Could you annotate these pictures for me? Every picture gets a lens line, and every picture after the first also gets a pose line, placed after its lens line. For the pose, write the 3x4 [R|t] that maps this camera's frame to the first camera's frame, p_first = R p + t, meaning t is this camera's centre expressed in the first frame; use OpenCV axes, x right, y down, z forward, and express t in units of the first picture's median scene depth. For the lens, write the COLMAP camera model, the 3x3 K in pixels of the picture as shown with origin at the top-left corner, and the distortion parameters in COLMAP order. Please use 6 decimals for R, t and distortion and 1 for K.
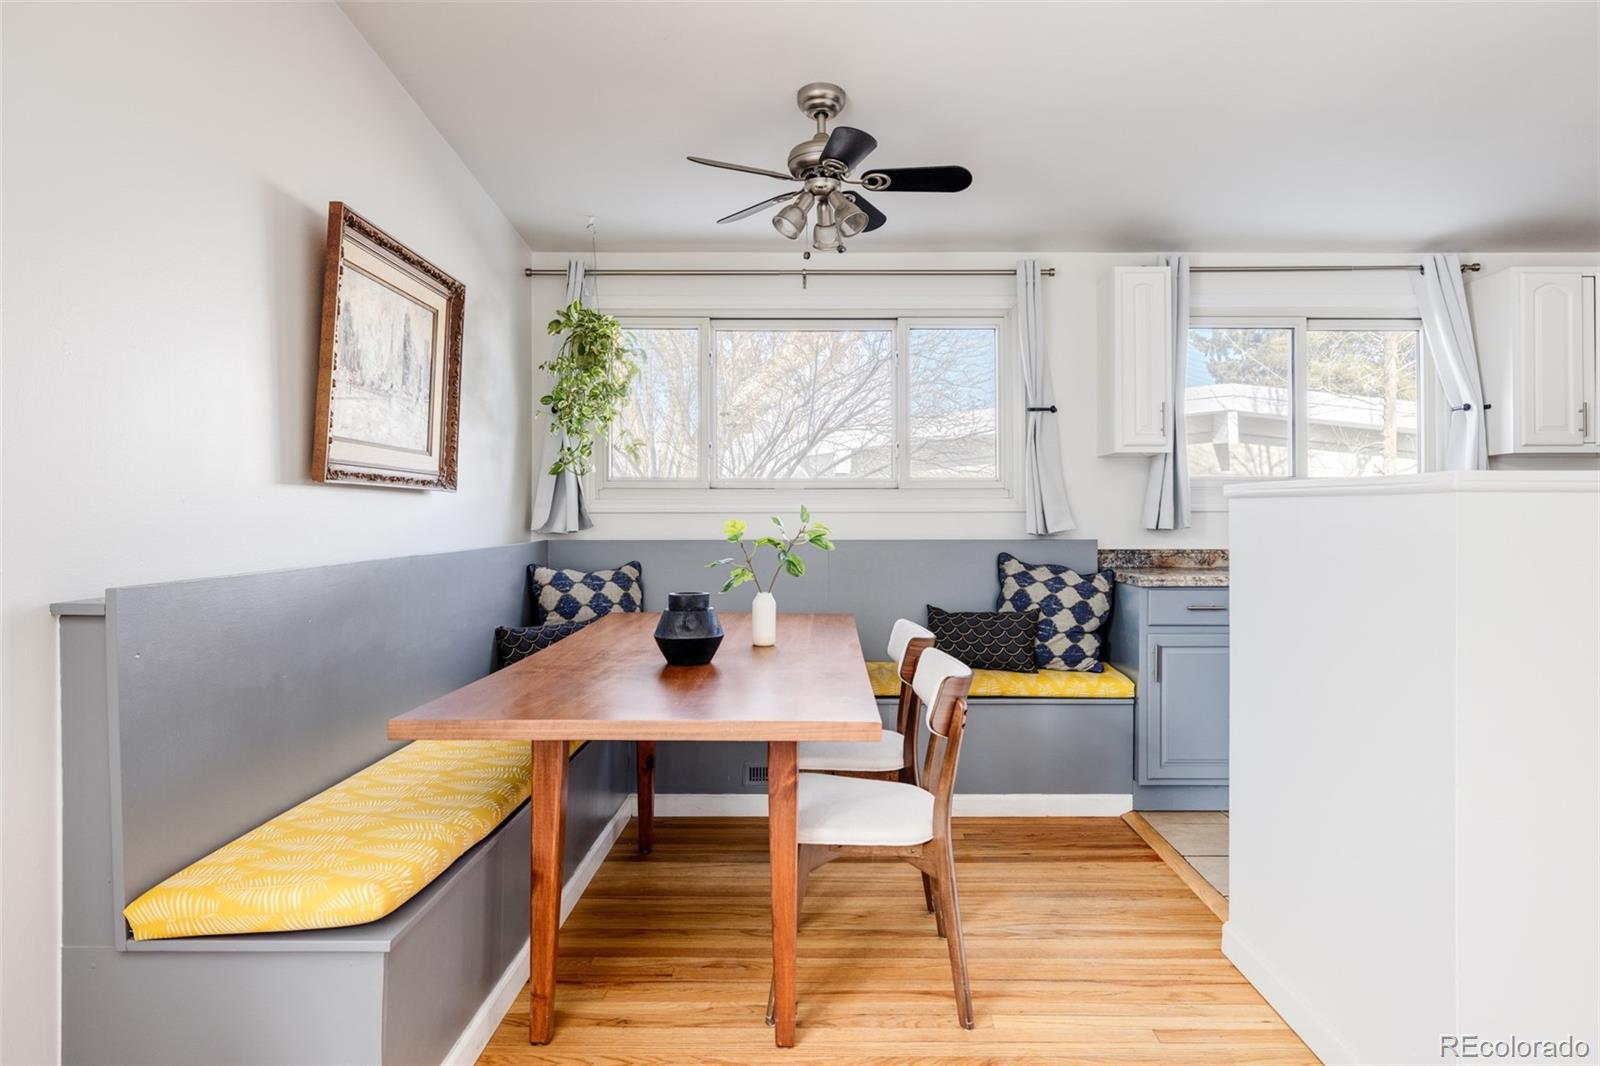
lens RADIAL K [[975.0, 0, 803.3], [0, 975.0, 516.6], [0, 0, 1]] dist [-0.006688, -0.001383]
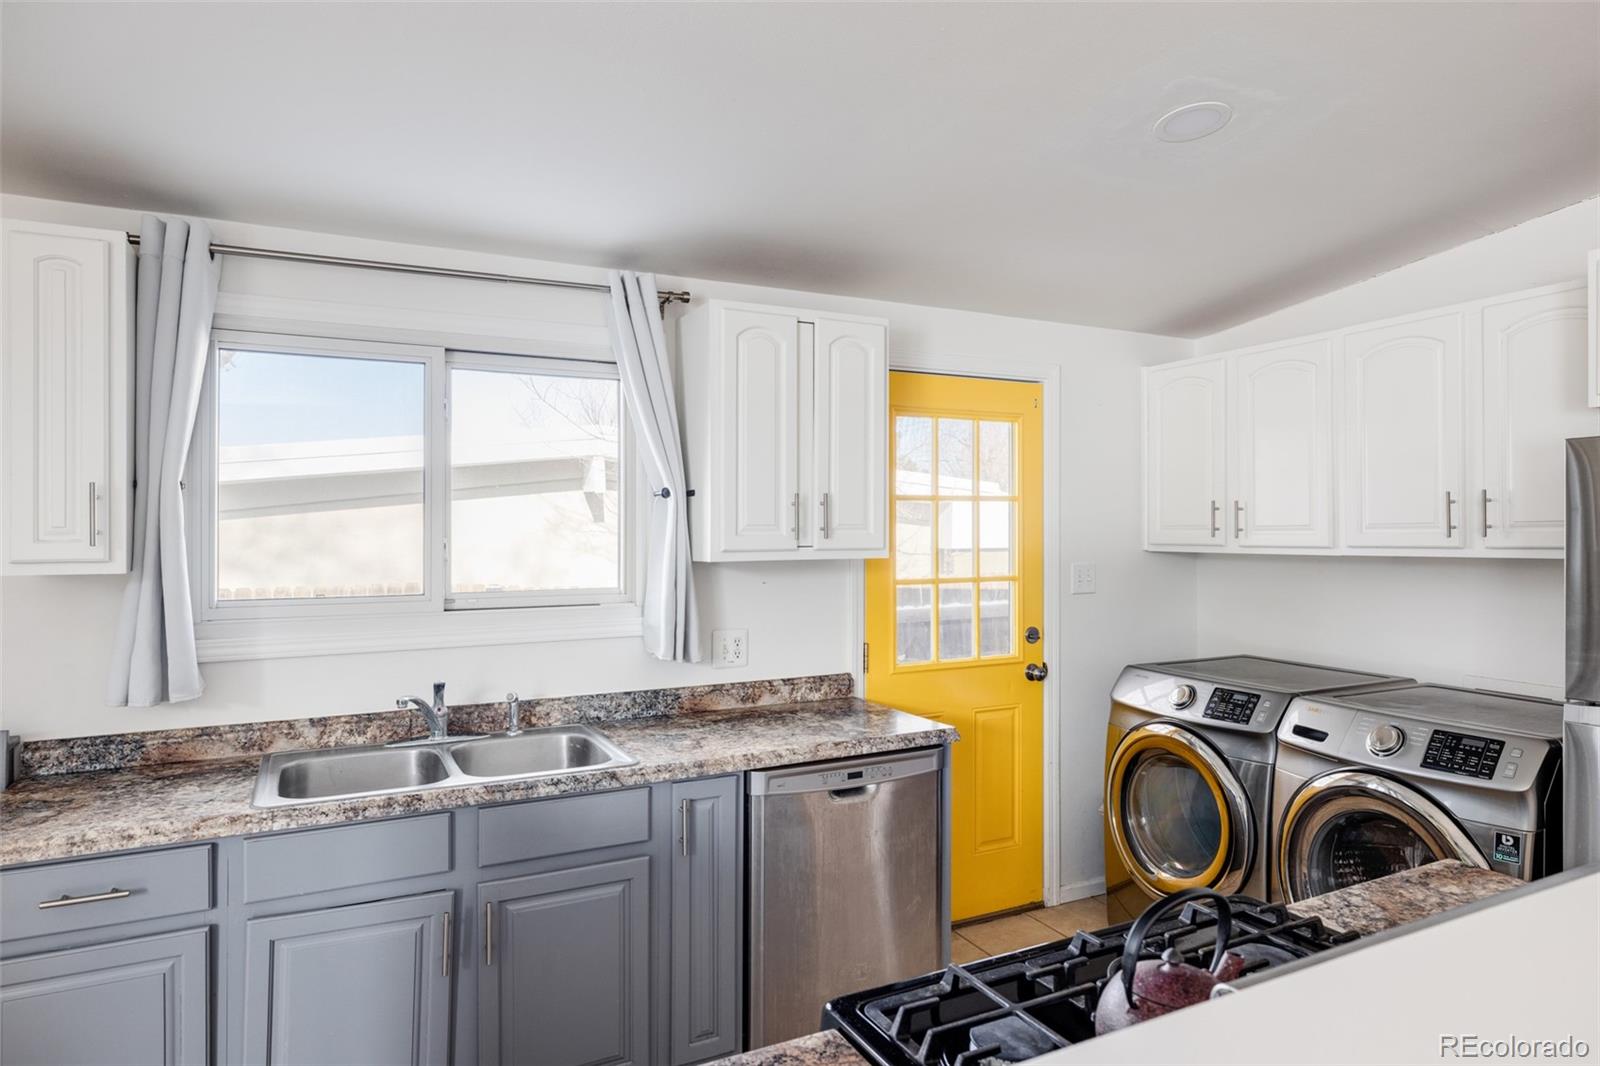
lens RADIAL K [[975.0, 0, 803.3], [0, 975.0, 530.3], [0, 0, 1]] dist [-0.006688, -0.001383]
pose [[0.884202, -0.002710, 0.467097, 0.437699], [0.003461, 0.999994, -0.000750, -0.084061], [-0.467092, 0.002280, 0.884206, 0.323336]]
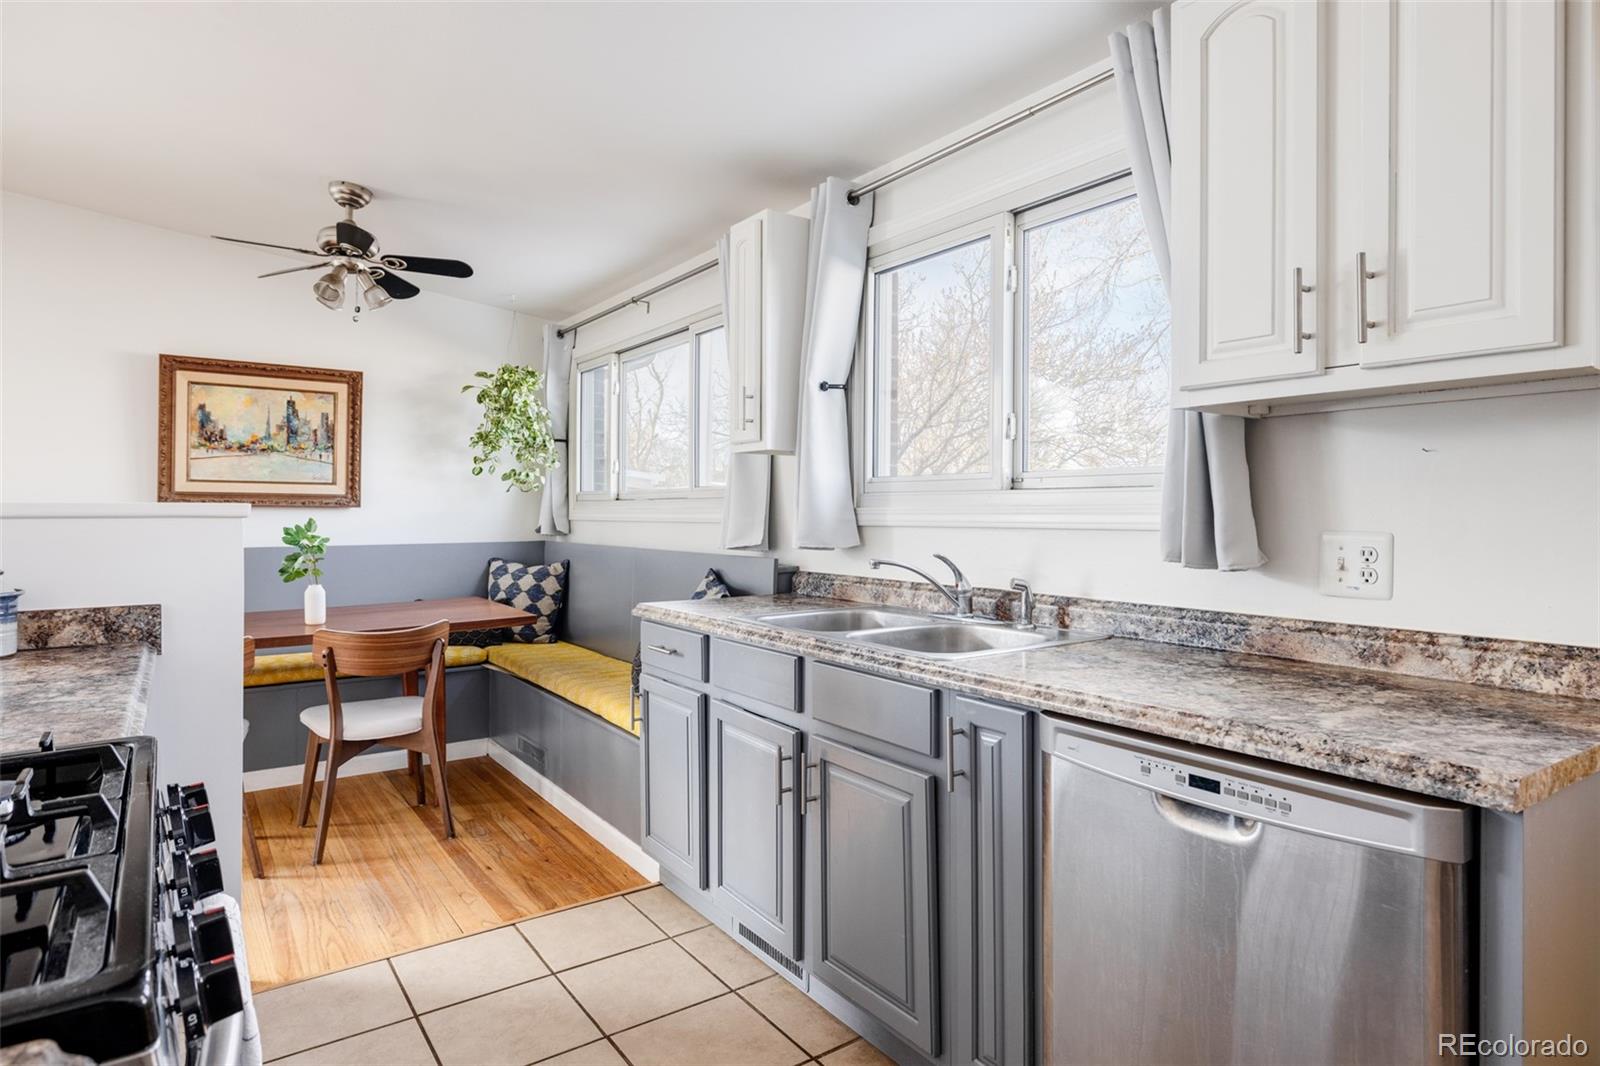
lens RADIAL K [[903.2, 0, 810.5], [0, 903.2, 509.4], [0, 0, 1]] dist [0.003546, -0.000728]
pose [[0.575685, 0.000452, -0.817671, 0.934451], [-0.004864, 0.999984, -0.002871, -0.015466], [0.817657, 0.005630, 0.575678, 0.585398]]
